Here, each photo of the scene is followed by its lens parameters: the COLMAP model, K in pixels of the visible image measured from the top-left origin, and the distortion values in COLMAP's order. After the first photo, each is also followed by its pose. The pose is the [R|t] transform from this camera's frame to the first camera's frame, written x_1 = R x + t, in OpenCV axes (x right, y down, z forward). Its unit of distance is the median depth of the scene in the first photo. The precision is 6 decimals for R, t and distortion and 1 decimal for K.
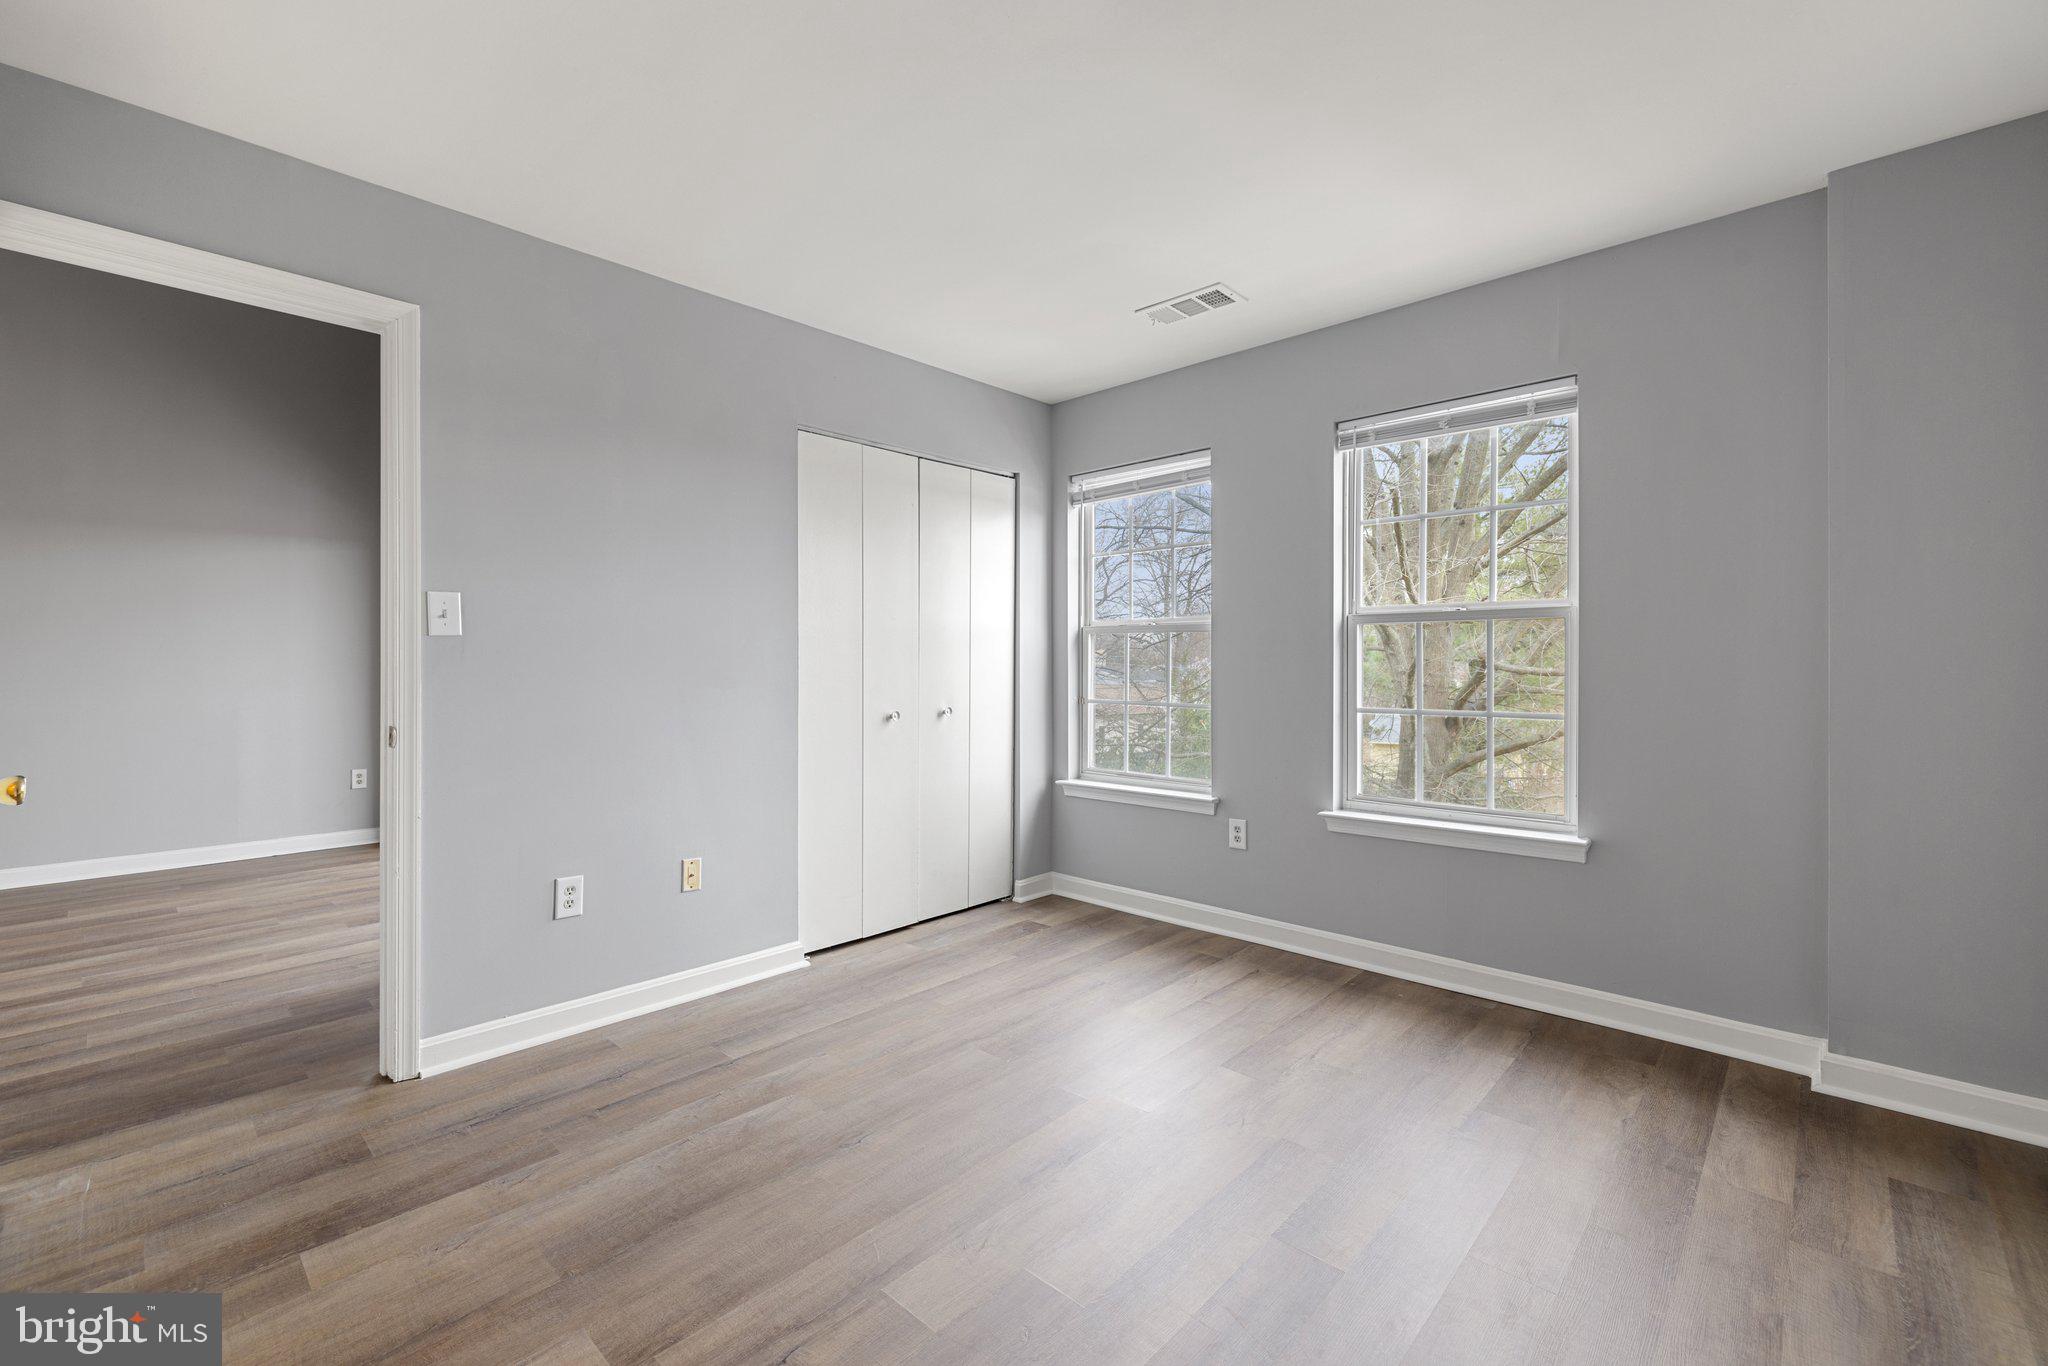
lens RADIAL K [[870.0, 0, 992.4], [0, 870.0, 668.0], [0, 0, 1]] dist [-0.002419, -0.000033]
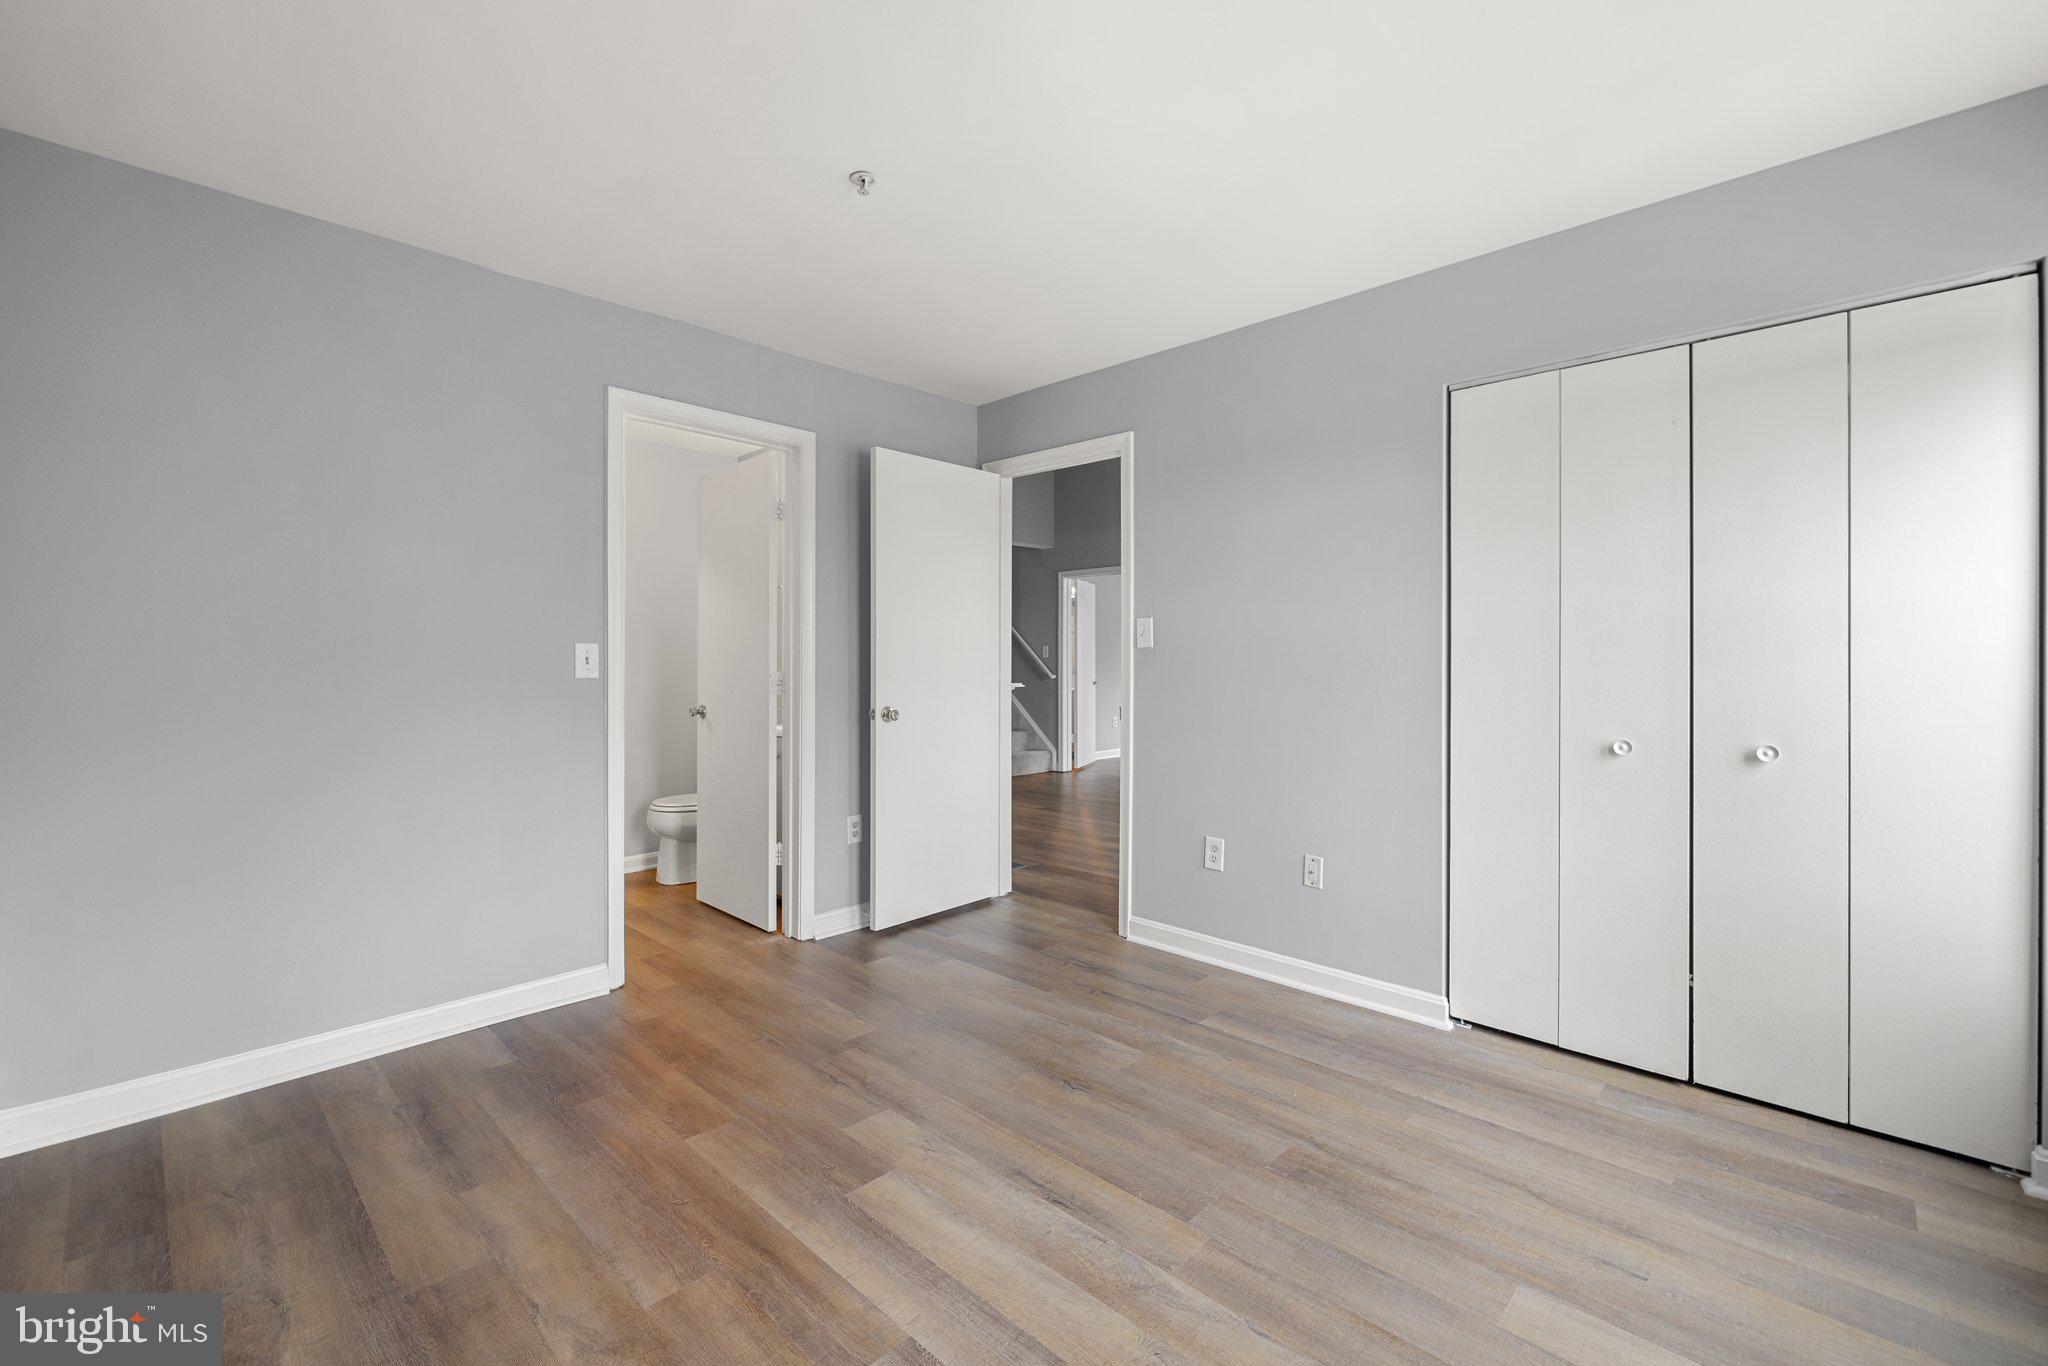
lens RADIAL K [[869.3, 0, 1000.4], [0, 869.3, 652.8], [0, 0, 1]] dist [-0.000966, 0.000298]
pose [[-0.015107, -0.005712, -0.999870, 0.776172], [-0.004448, 0.999974, -0.005646, -0.017714], [0.999876, 0.004363, -0.015132, 0.713966]]
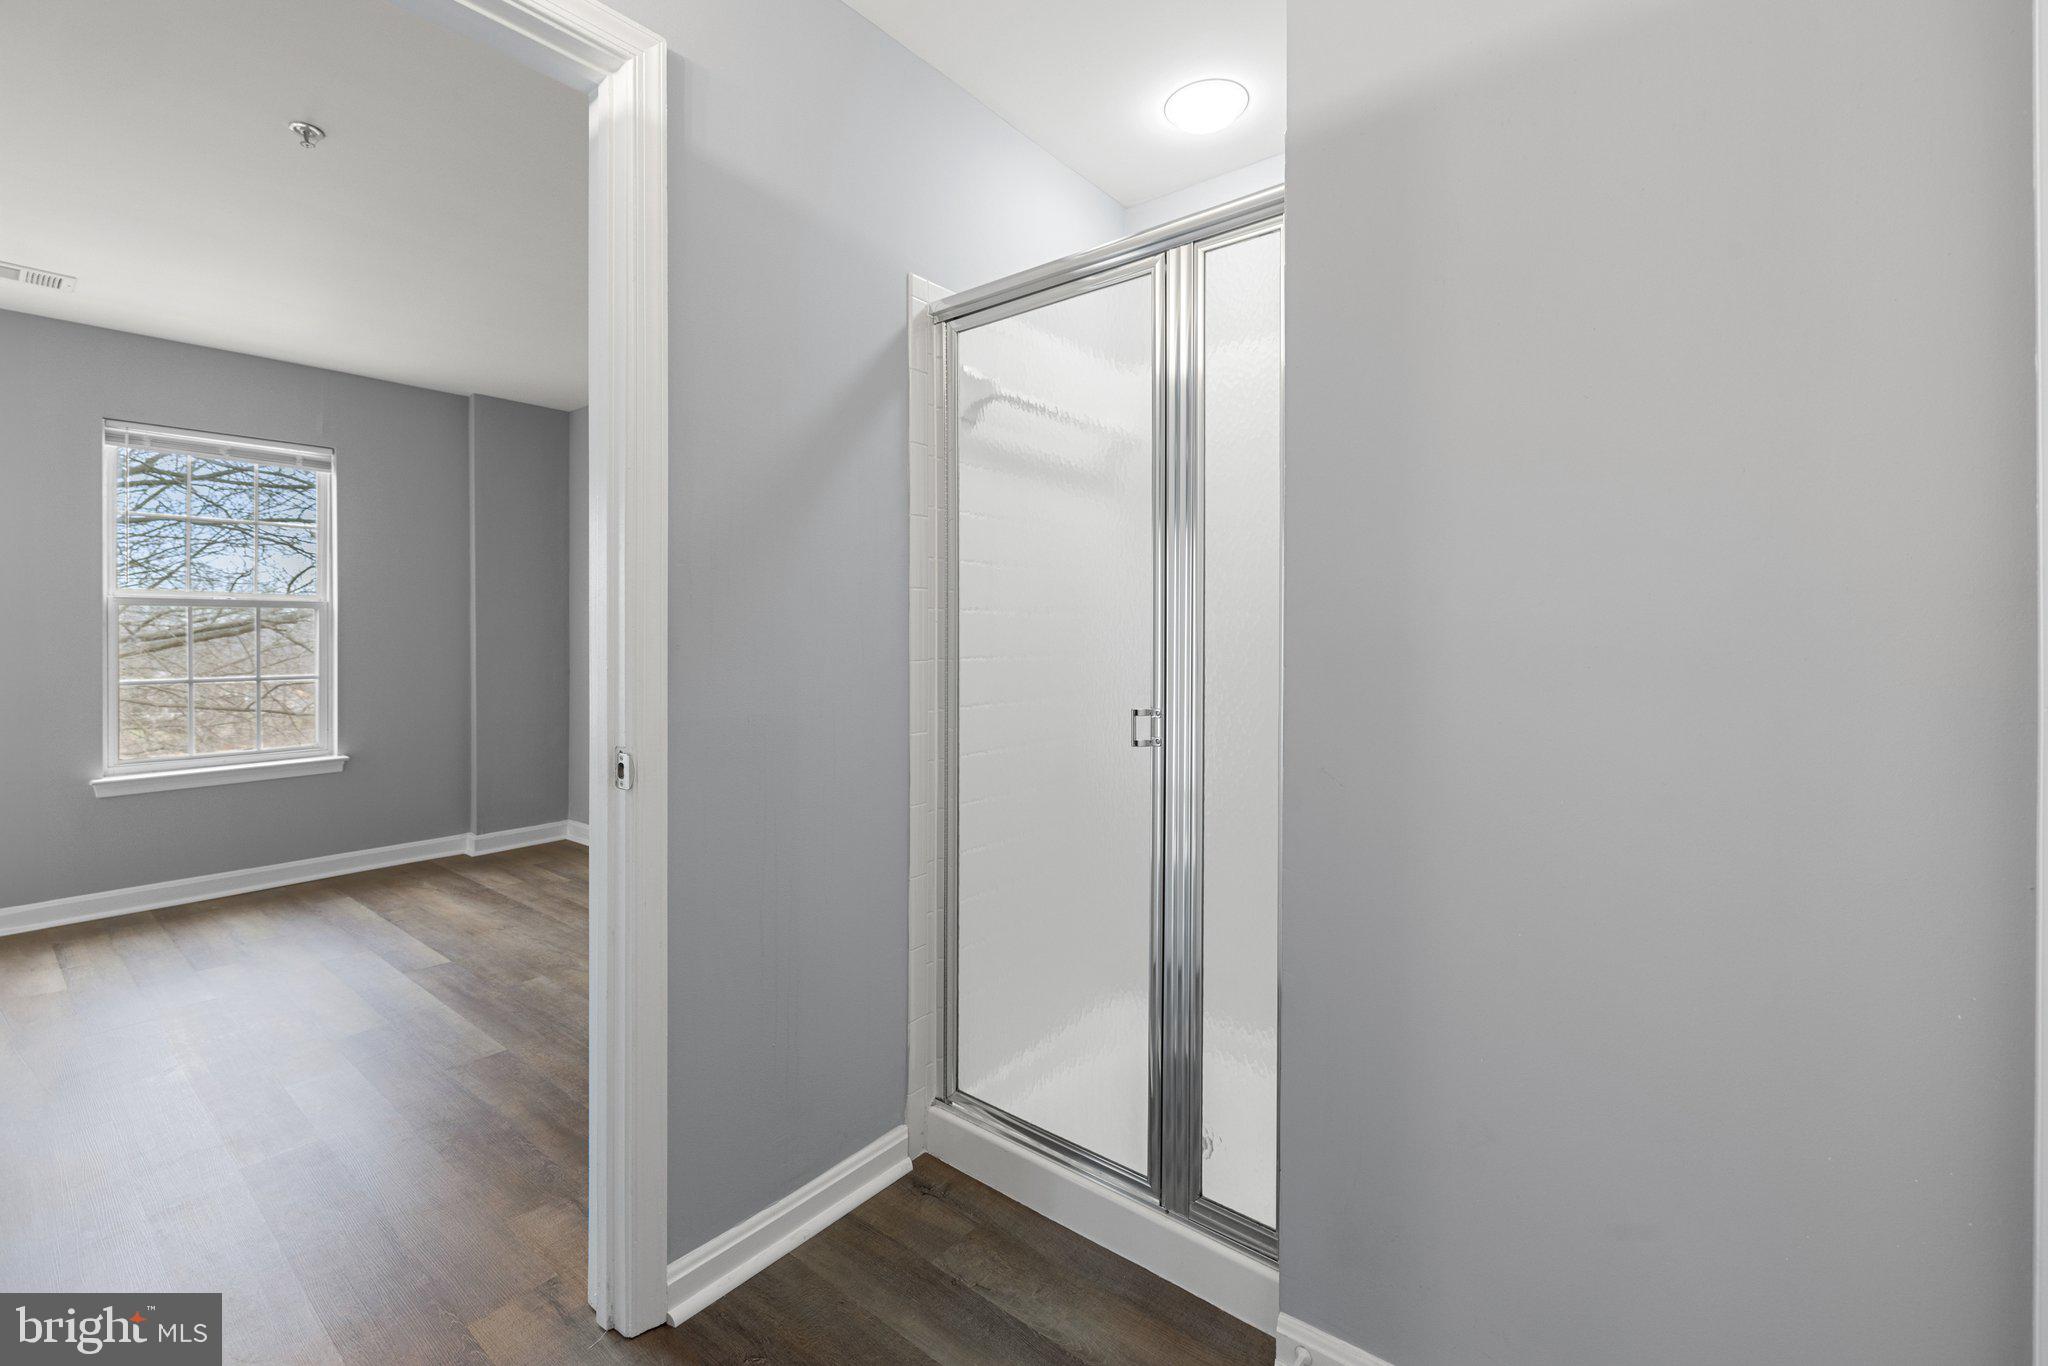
lens RADIAL K [[889.6, 0, 996.3], [0, 889.6, 645.9], [0, 0, 1]] dist [-0.001236, -0.000231]
pose [[-0.078781, -0.002060, 0.996890, -0.942660], [0.014258, 0.999893, 0.003192, 0.016517], [-0.996790, 0.014465, -0.078743, -0.017748]]
